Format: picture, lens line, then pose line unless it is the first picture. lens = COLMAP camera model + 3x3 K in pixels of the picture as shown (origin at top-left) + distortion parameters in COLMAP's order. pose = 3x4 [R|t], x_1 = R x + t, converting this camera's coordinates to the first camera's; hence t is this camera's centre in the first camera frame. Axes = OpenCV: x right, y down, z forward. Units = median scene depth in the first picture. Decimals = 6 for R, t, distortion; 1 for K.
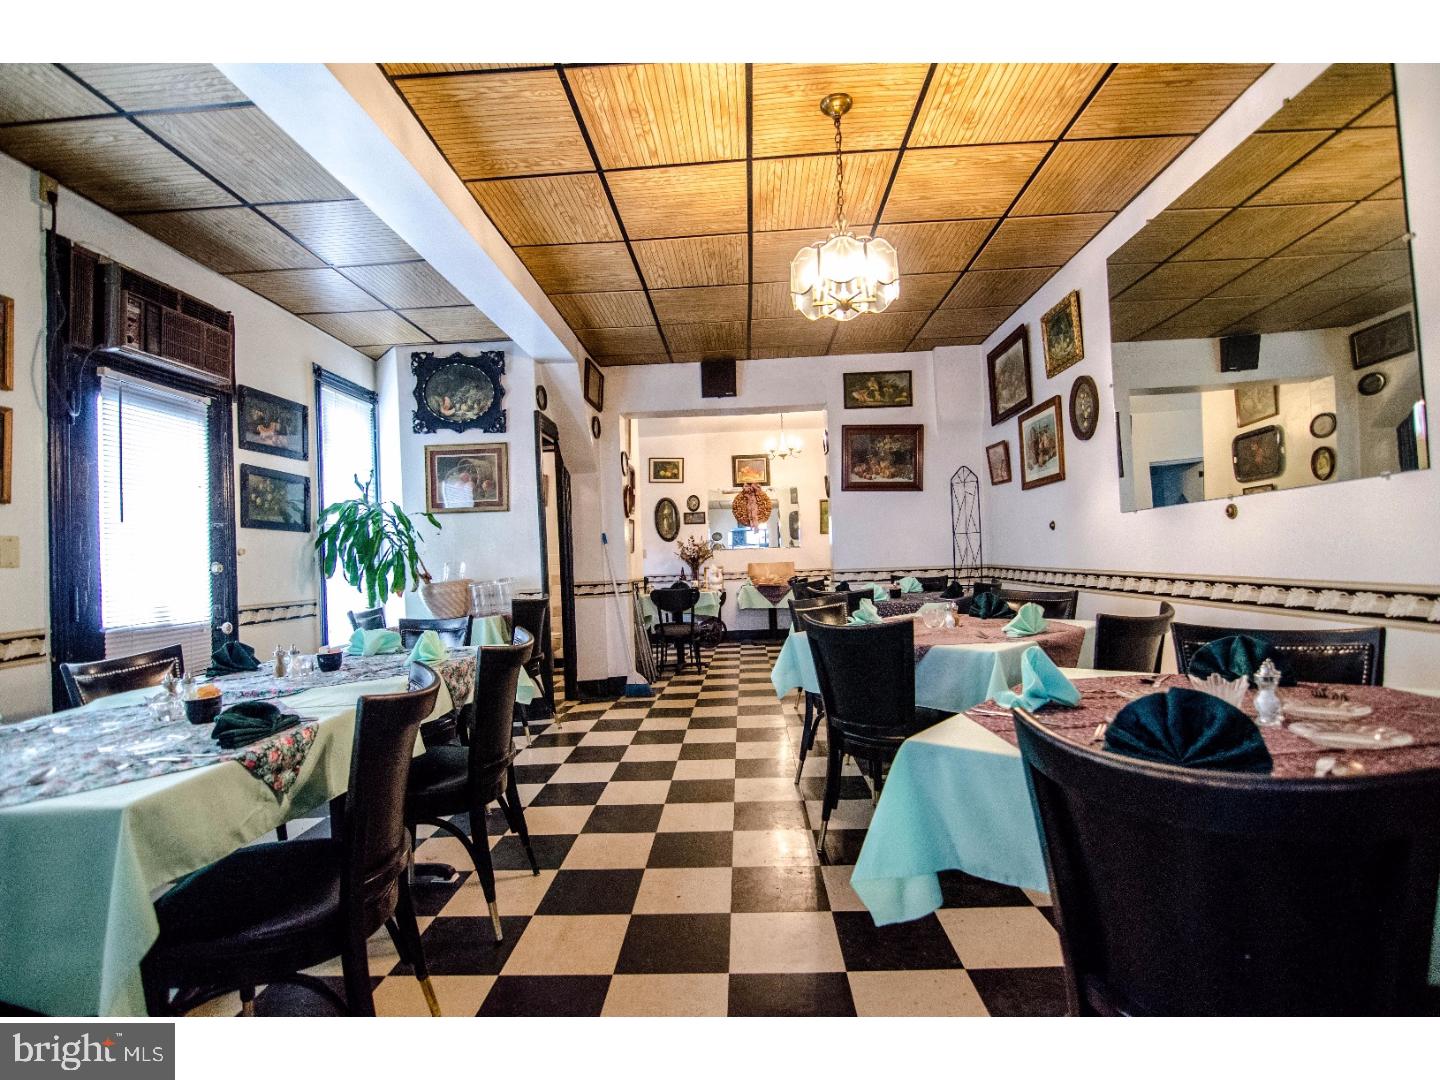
lens RADIAL K [[691.3, 0, 718.6], [0, 691.3, 546.3], [0, 0, 1]] dist [-0.004976, -0.011124]
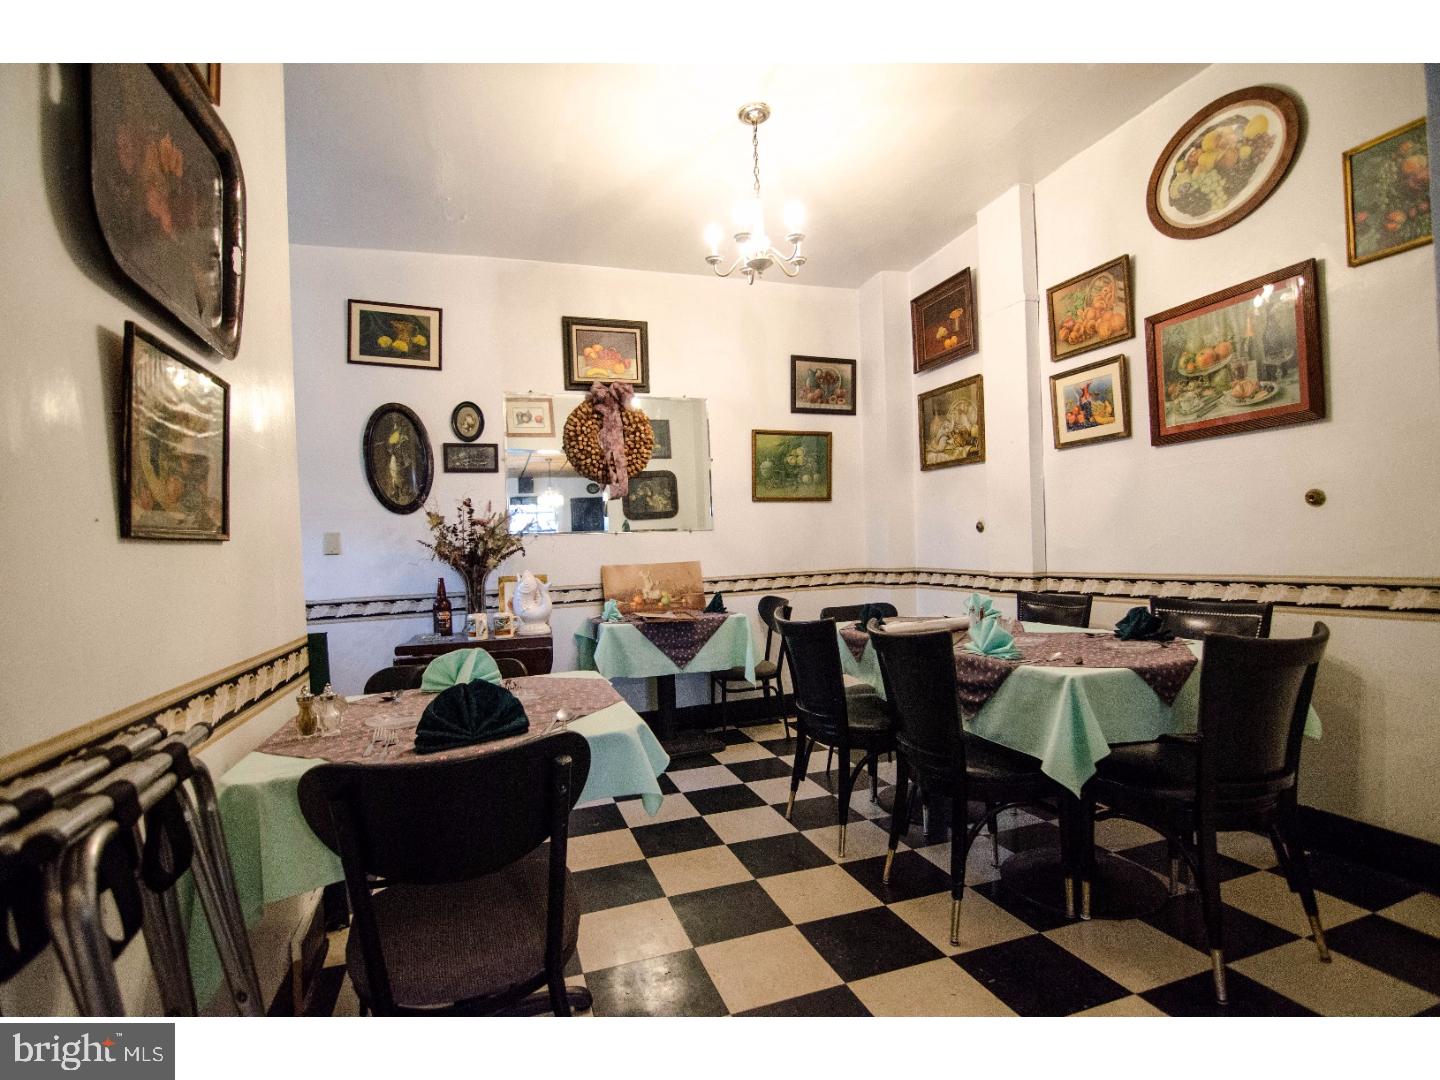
lens RADIAL K [[691.3, 0, 718.6], [0, 691.3, 546.3], [0, 0, 1]] dist [-0.004976, -0.011124]
pose [[0.932843, -0.005137, 0.360246, -0.045681], [0.004202, 0.999985, 0.003379, 0.011137], [-0.360258, -0.001638, 0.932851, 0.563953]]
